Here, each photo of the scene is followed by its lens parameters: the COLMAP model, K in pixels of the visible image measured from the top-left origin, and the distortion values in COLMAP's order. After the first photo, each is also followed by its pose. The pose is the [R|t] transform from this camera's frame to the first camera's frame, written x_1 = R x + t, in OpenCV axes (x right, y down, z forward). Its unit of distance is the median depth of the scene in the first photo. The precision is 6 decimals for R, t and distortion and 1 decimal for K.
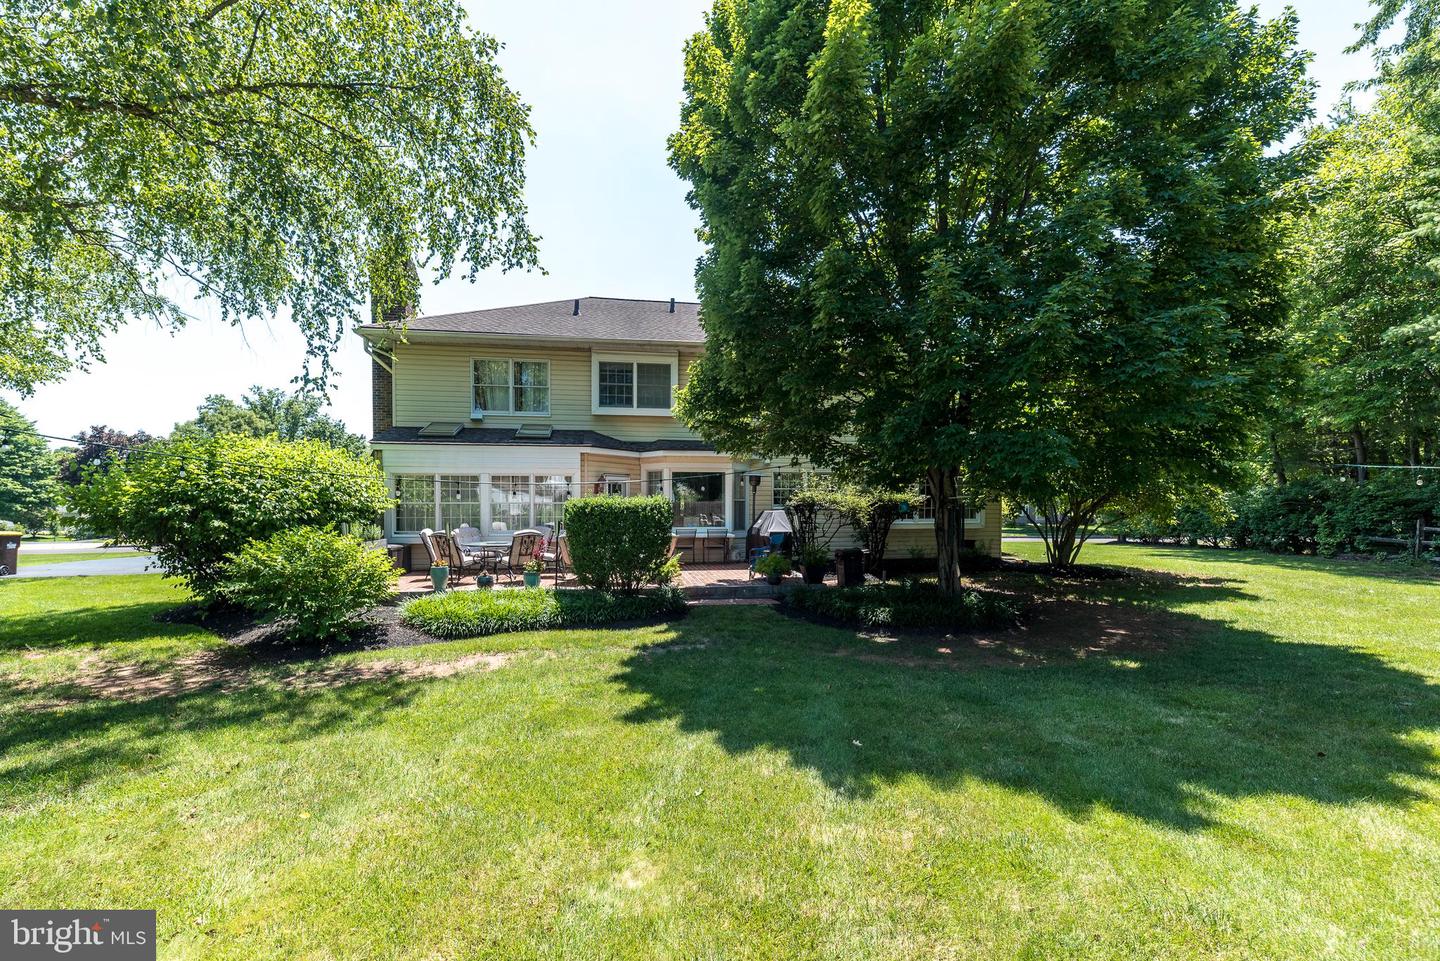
lens RADIAL K [[624.6, 0, 720.8], [0, 624.6, 491.9], [0, 0, 1]] dist [0.002685, 0.000315]
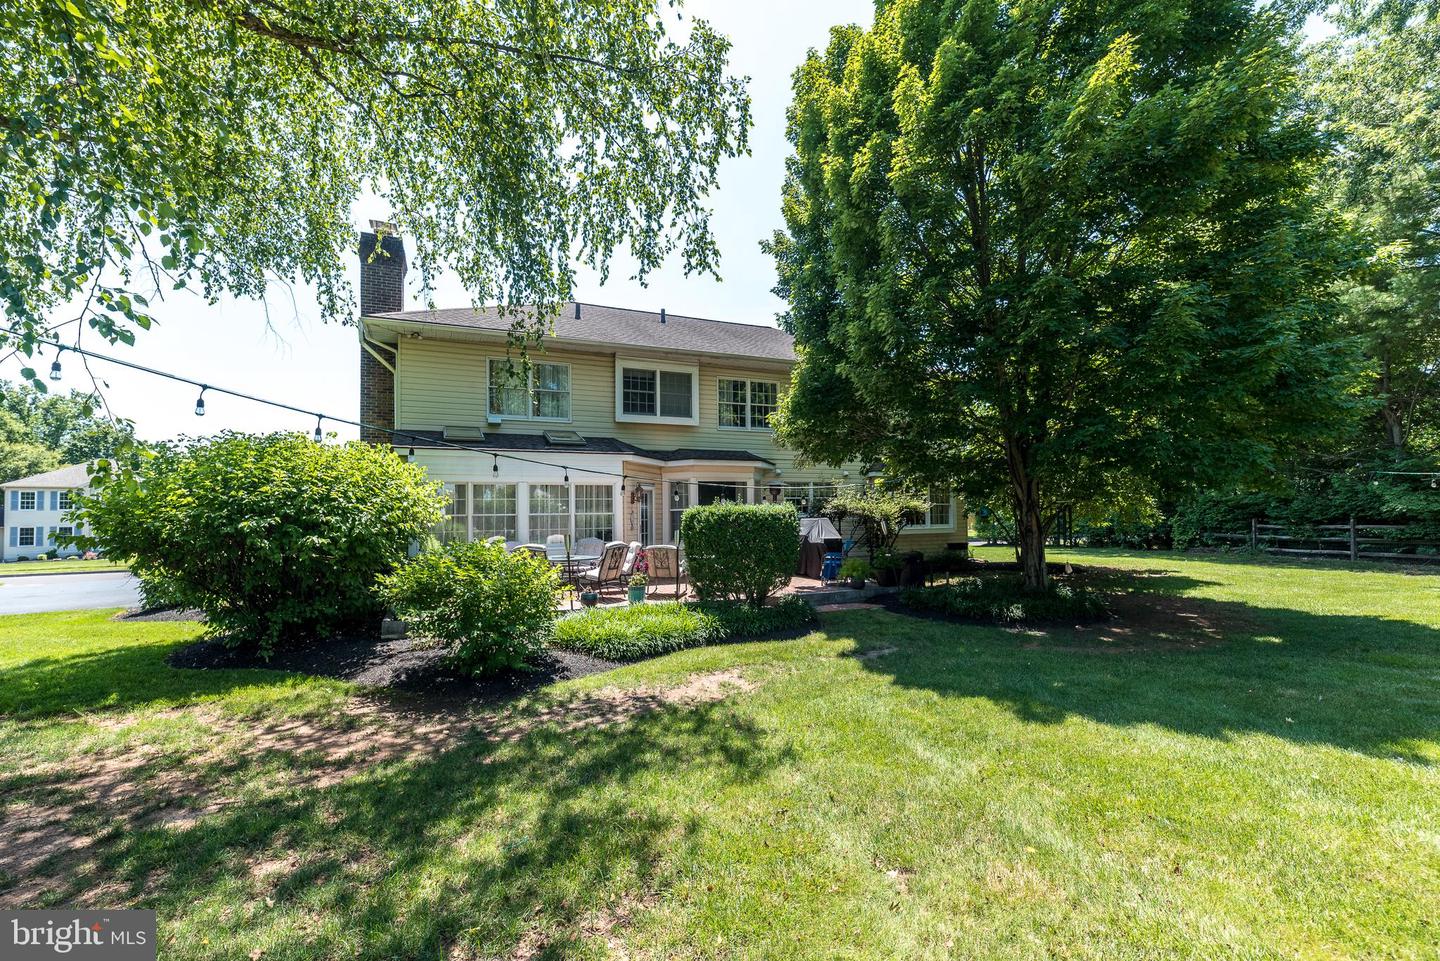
lens RADIAL K [[612.2, 0, 719.7], [0, 612.2, 470.4], [0, 0, 1]] dist [0.002252, 0.000113]
pose [[0.970047, 0.004677, 0.242871, -0.428272], [0.008962, 0.998445, -0.055021, 0.007104], [-0.242751, 0.055550, 0.968497, 0.075342]]
